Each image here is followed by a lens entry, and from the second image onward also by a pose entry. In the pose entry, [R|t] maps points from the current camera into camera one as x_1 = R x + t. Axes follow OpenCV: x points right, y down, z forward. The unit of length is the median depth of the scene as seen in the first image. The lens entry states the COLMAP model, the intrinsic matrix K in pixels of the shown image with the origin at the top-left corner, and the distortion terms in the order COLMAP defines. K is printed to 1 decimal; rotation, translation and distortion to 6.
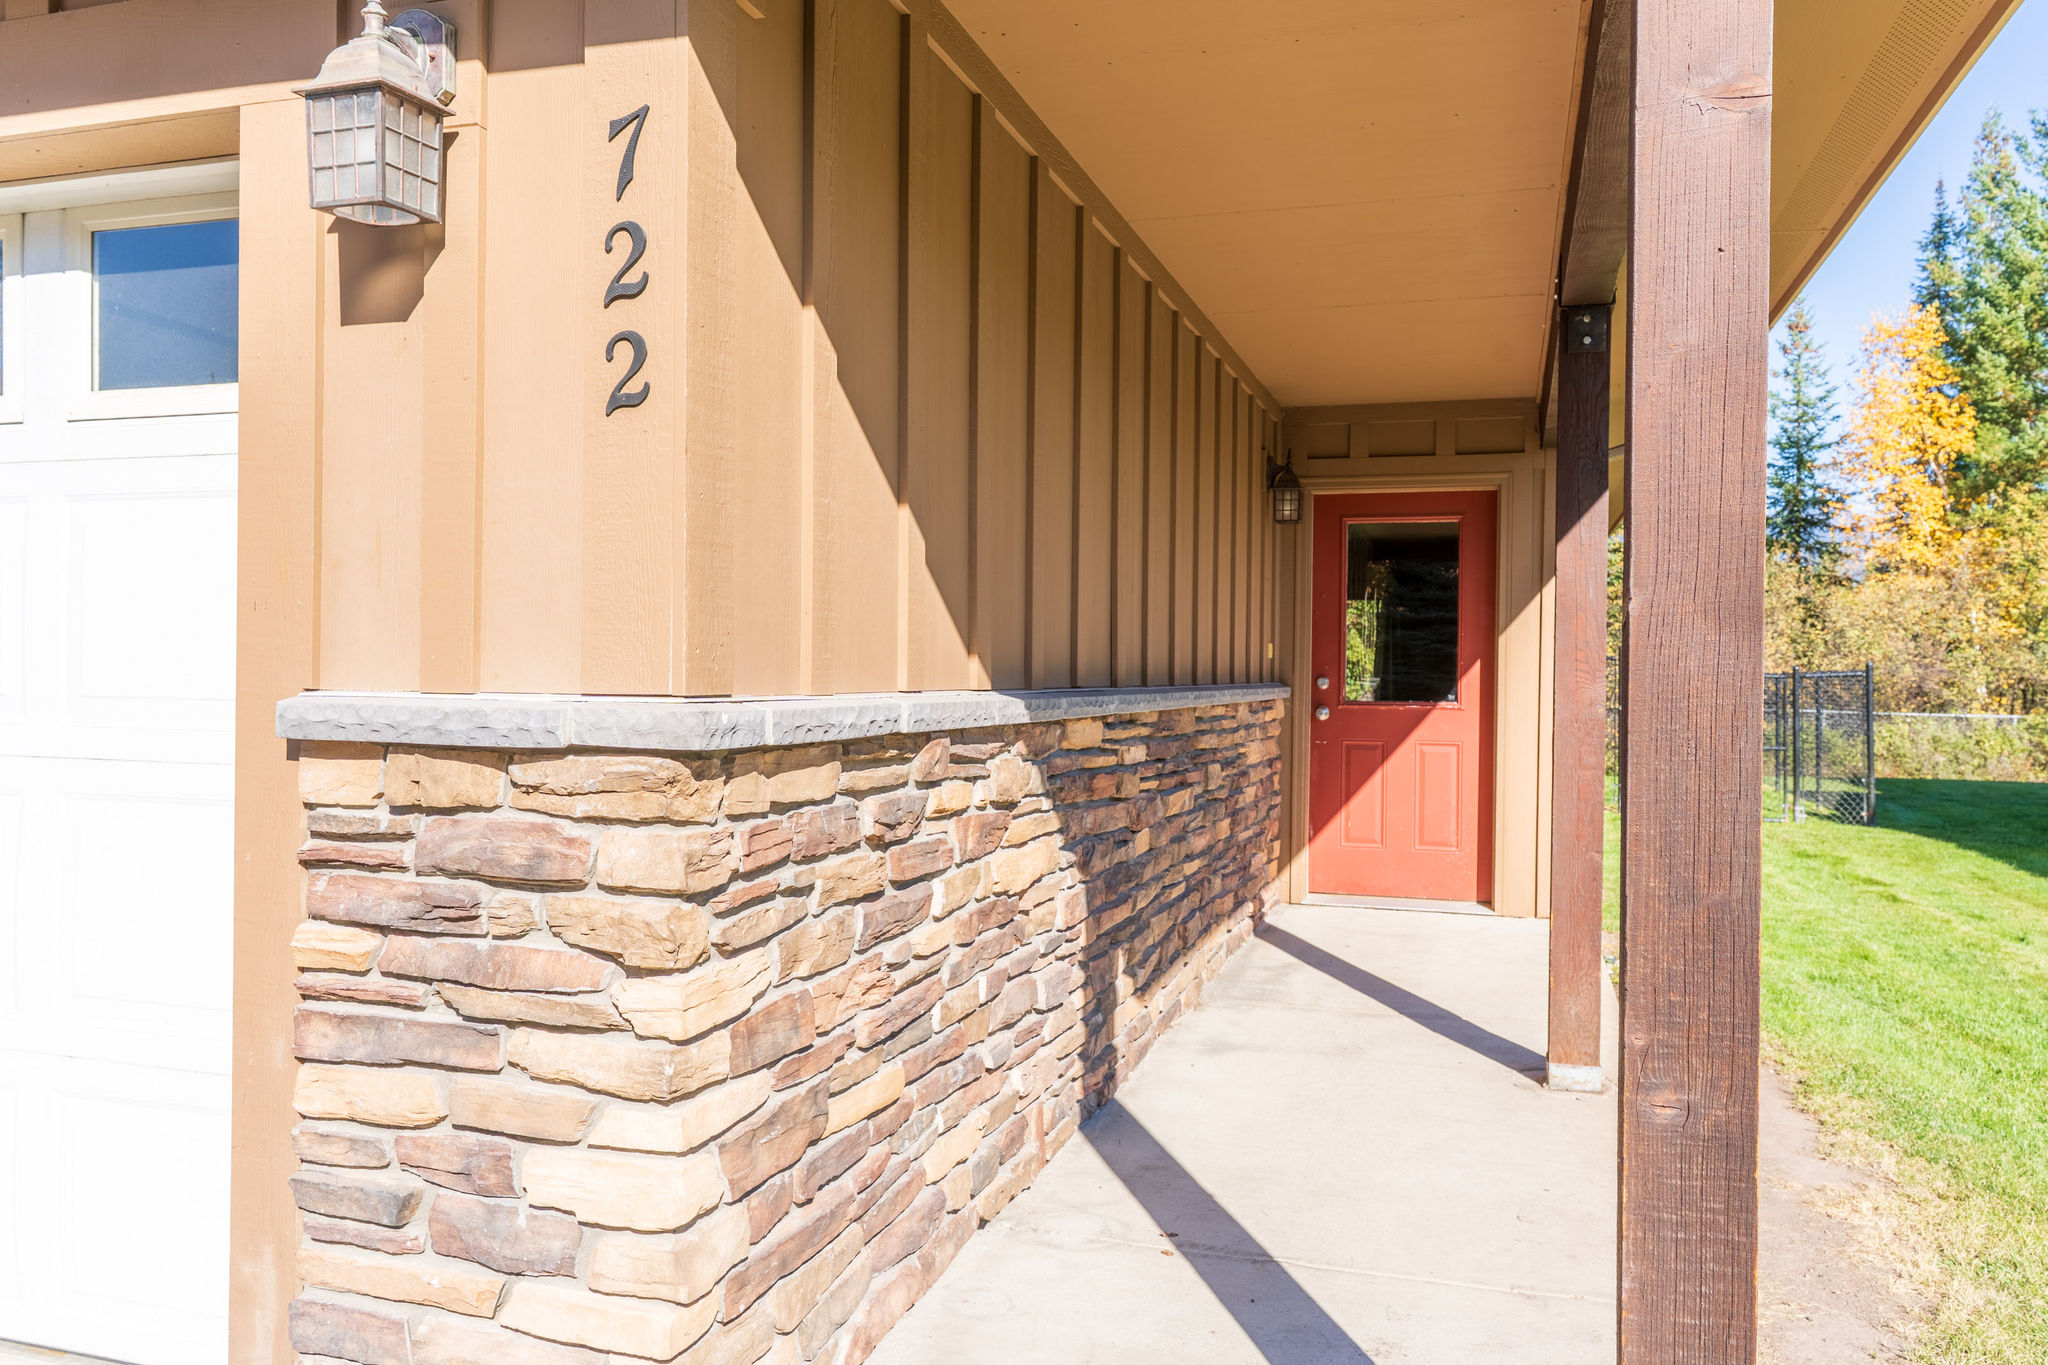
lens RADIAL K [[1524.7, 0, 1024.0], [0, 1524.7, 682.5], [0, 0, 1]] dist [-0.002608, -0.000729]
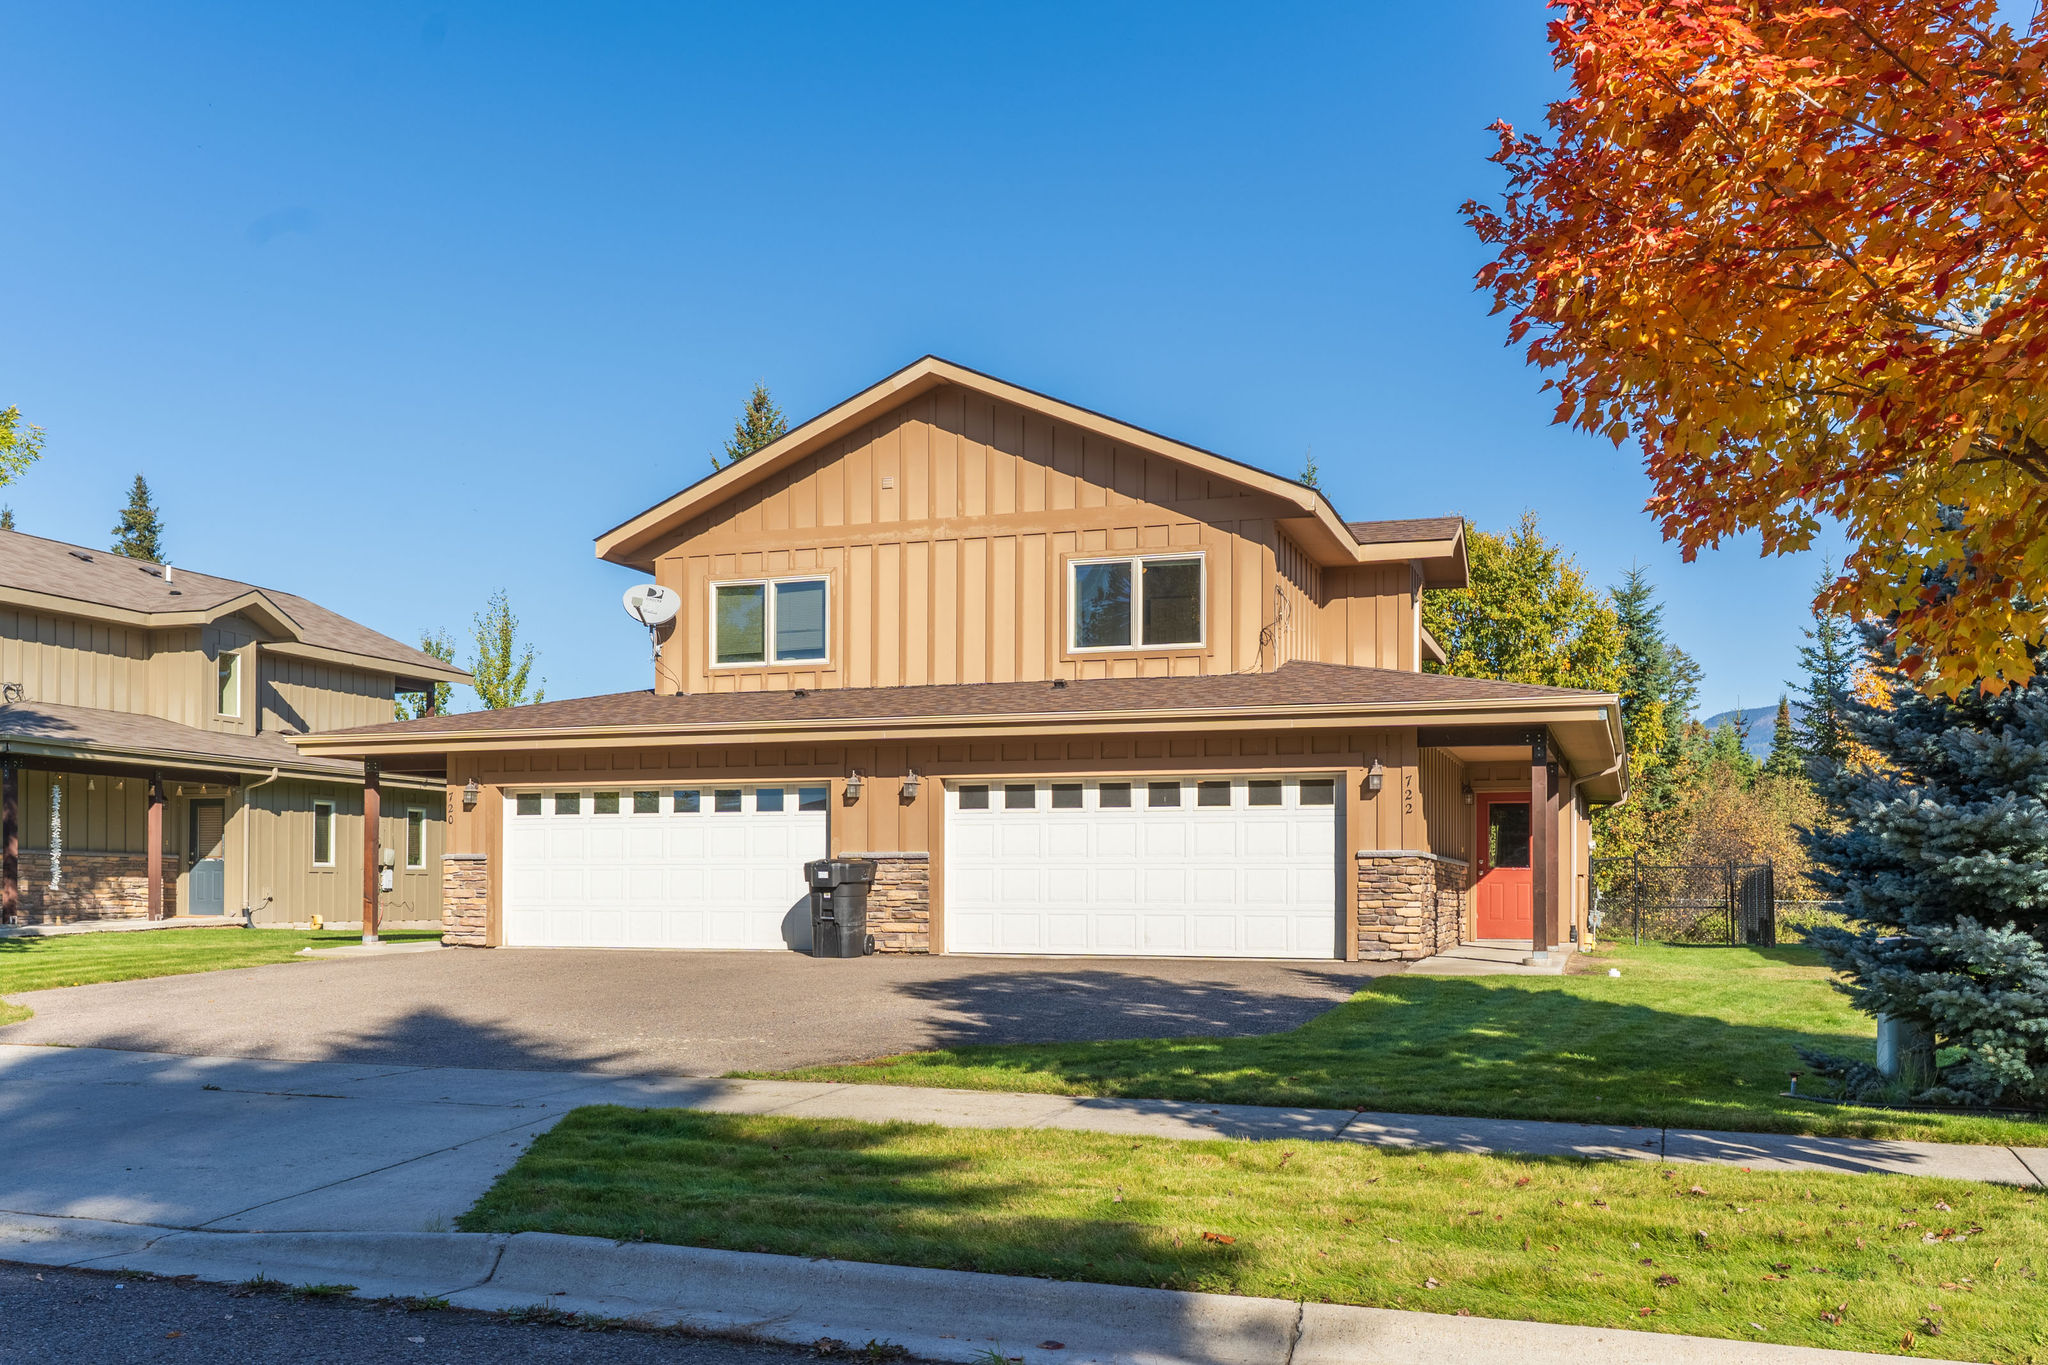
lens RADIAL K [[1695.8, 0, 1024.0], [0, 1695.8, 682.5], [0, 0, 1]] dist [0.000817, -0.000135]
pose [[0.999065, -0.012597, -0.041352, -1.753871], [0.007092, 0.991402, -0.130655, 0.264363], [0.042643, 0.130240, 0.990565, -7.379436]]
